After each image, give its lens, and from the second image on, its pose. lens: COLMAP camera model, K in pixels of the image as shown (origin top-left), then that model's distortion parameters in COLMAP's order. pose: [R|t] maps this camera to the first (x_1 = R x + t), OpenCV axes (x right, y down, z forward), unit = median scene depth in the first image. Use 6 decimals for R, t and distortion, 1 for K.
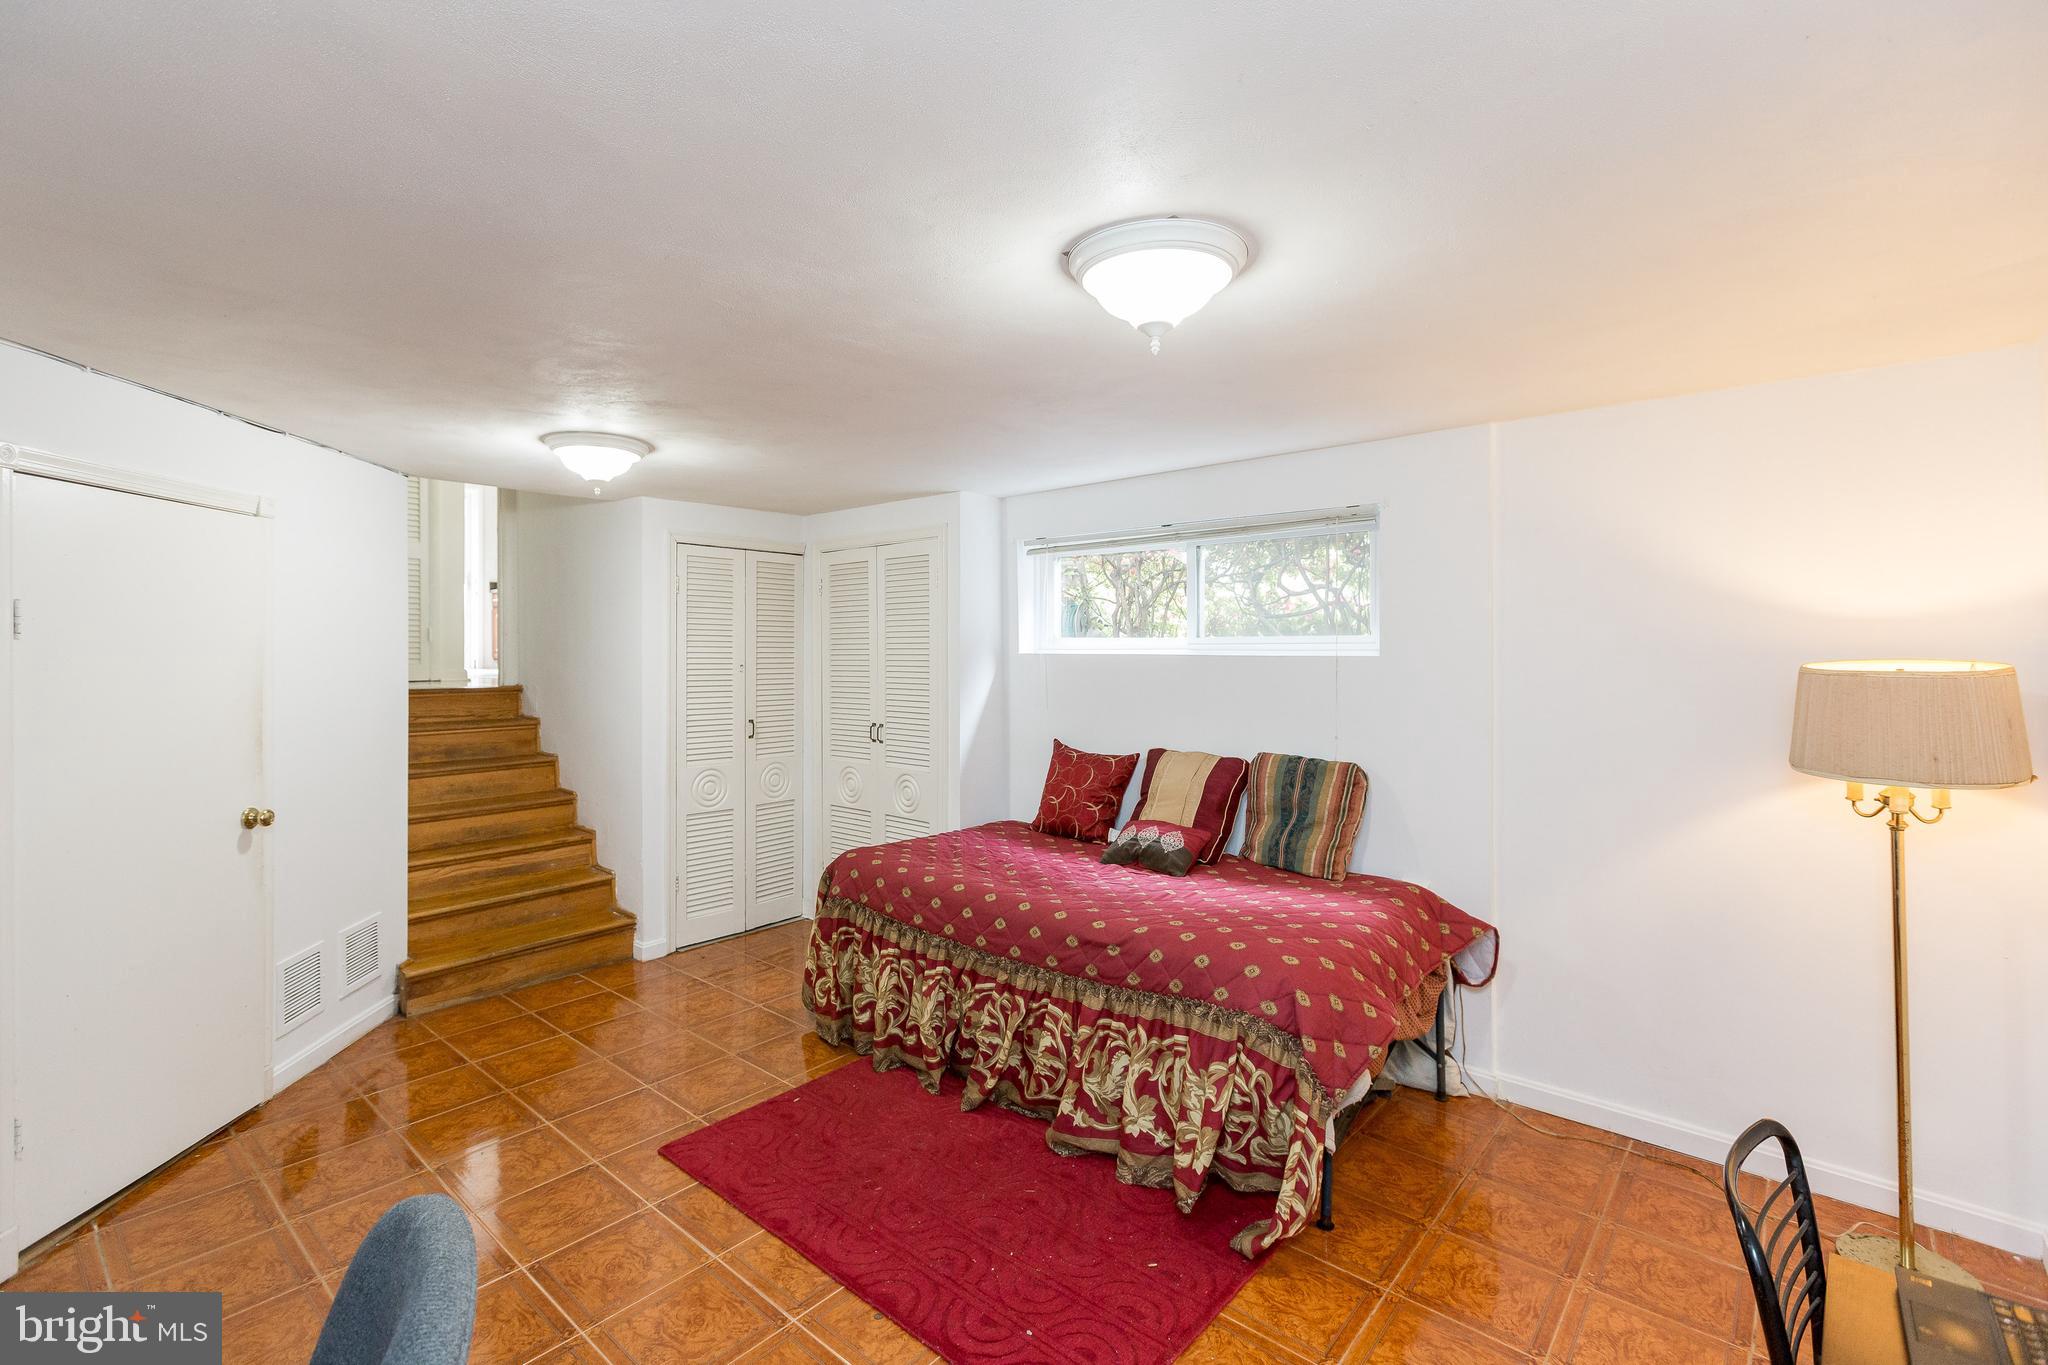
lens RADIAL K [[905.5, 0, 1019.5], [0, 905.5, 659.9], [0, 0, 1]] dist [0.000367, 0.000965]
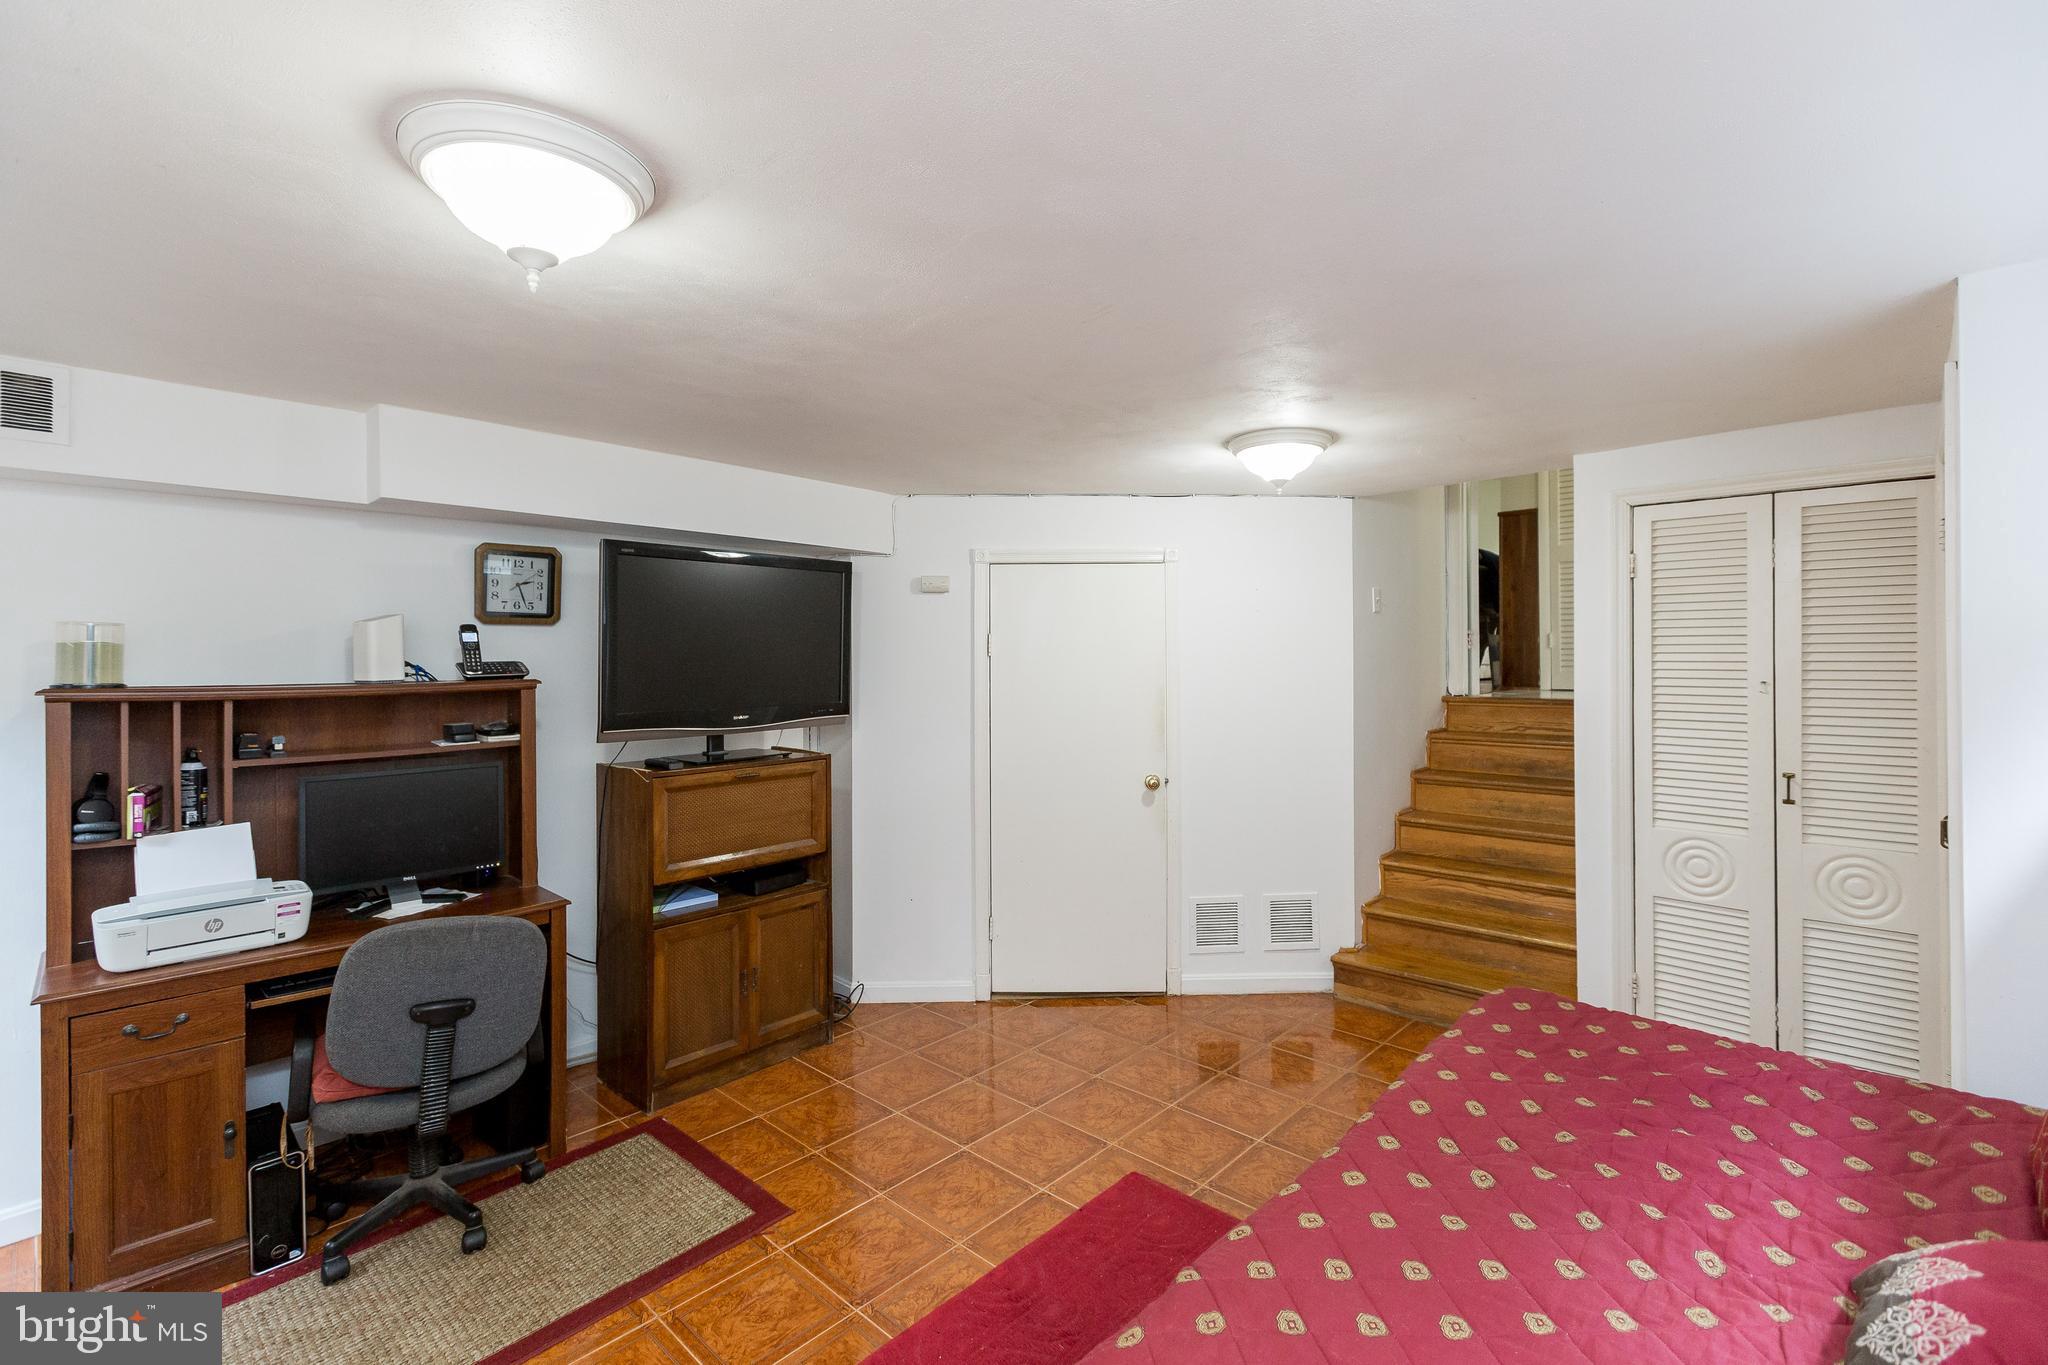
lens RADIAL K [[905.5, 0, 1019.5], [0, 905.5, 659.9], [0, 0, 1]] dist [0.000367, 0.000965]
pose [[-0.036017, -0.002042, -0.999349, 0.401821], [-0.001993, 0.999996, -0.001971, -0.007874], [0.999349, 0.001921, -0.036021, 0.624779]]
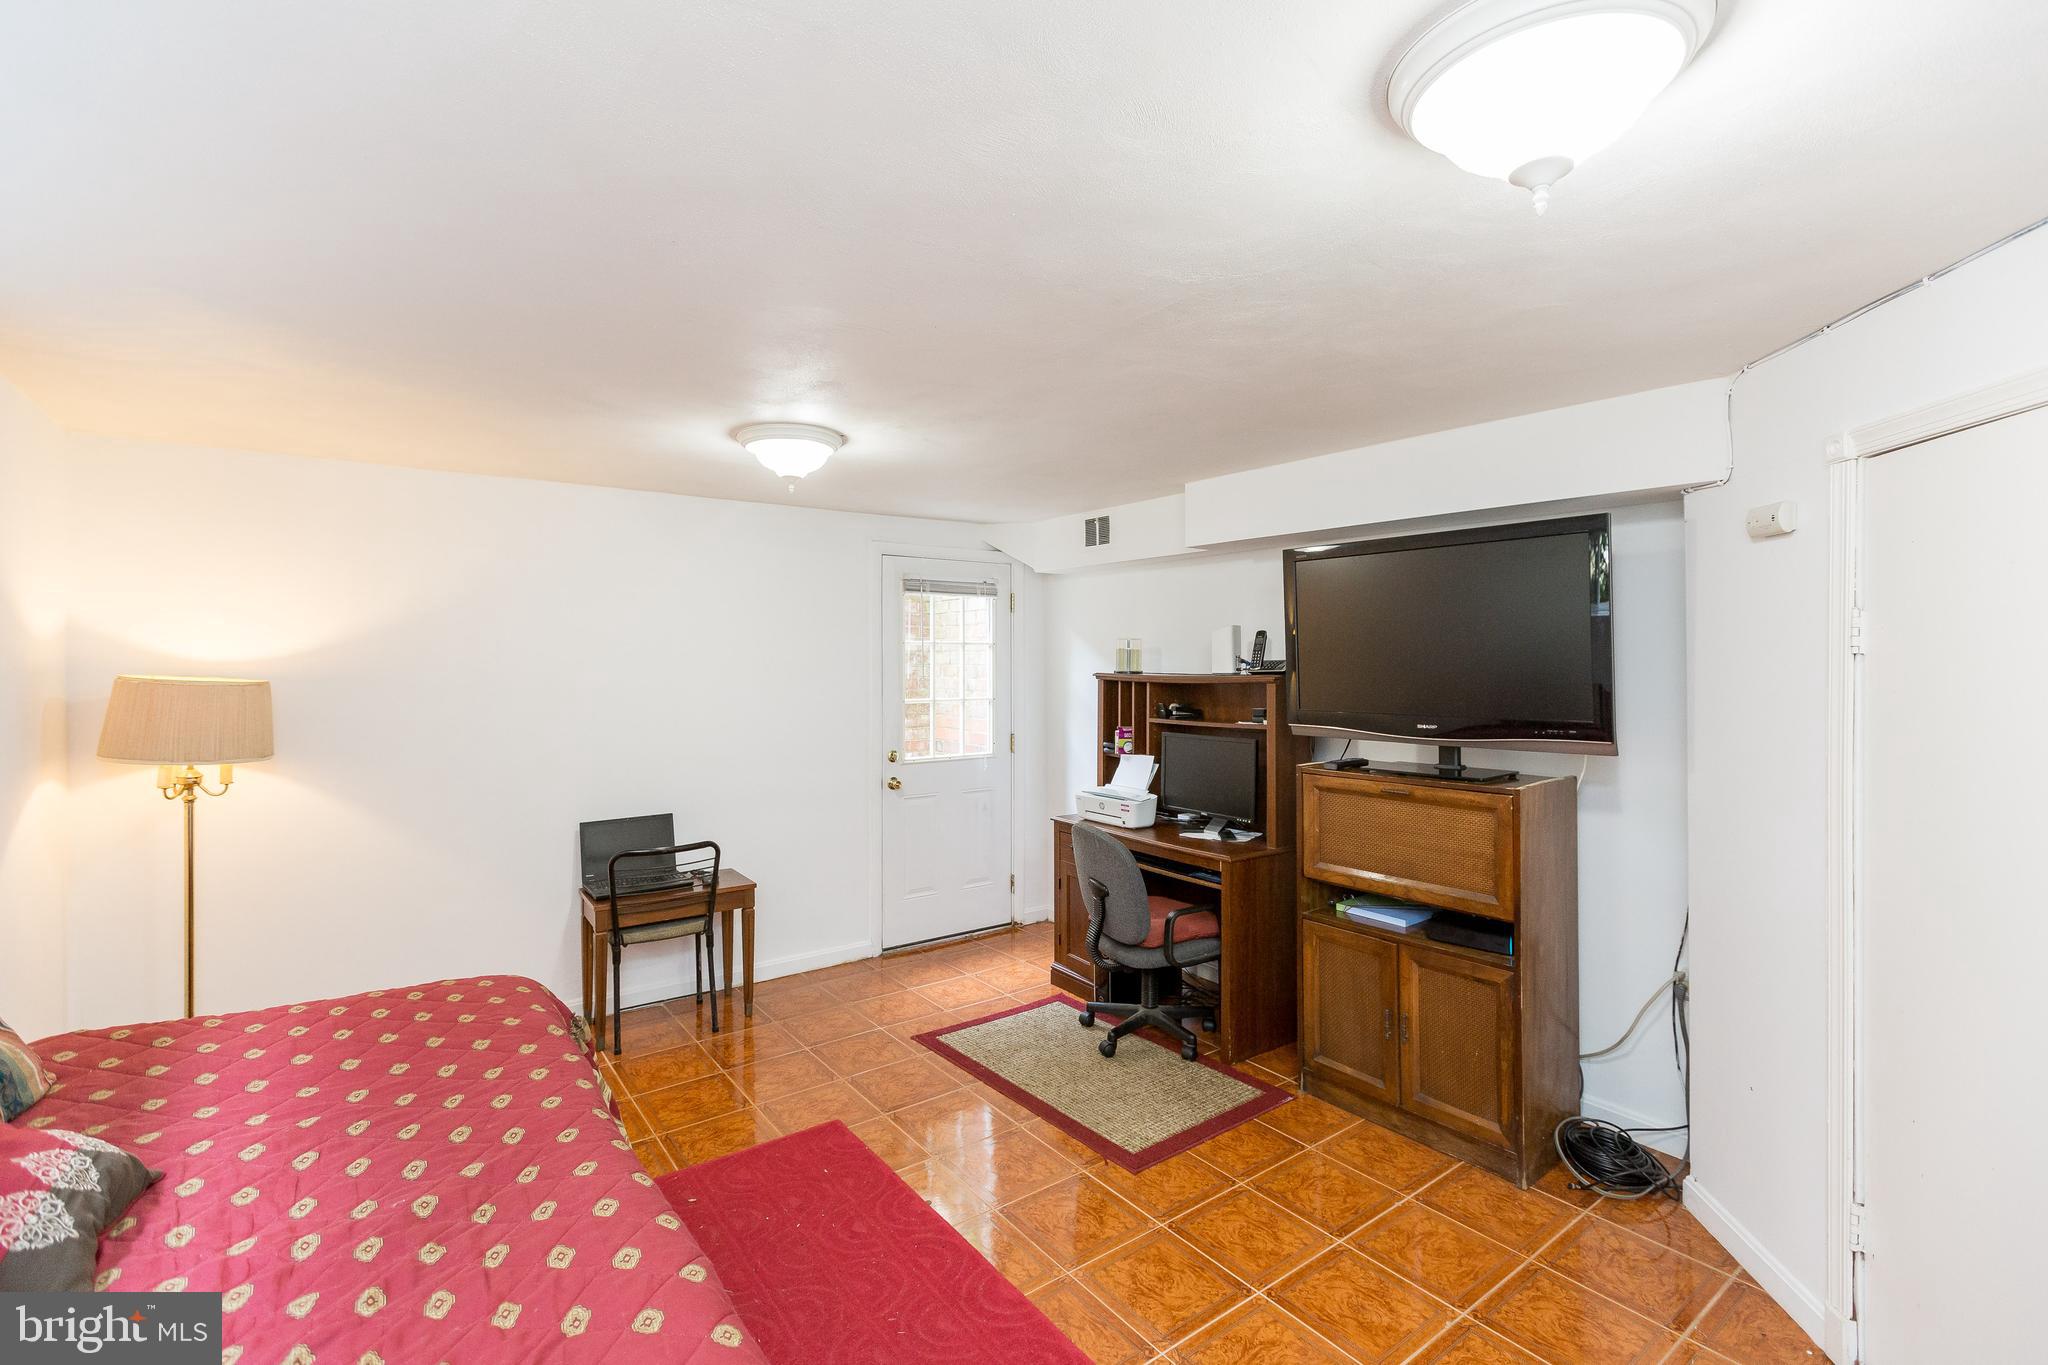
lens RADIAL K [[905.5, 0, 1019.5], [0, 905.5, 659.9], [0, 0, 1]] dist [0.000367, 0.000965]
pose [[-0.975819, -0.001423, 0.218576, -0.265052], [0.000657, 0.999955, 0.009443, -0.015635], [-0.218579, 0.009358, -0.975774, 1.106891]]
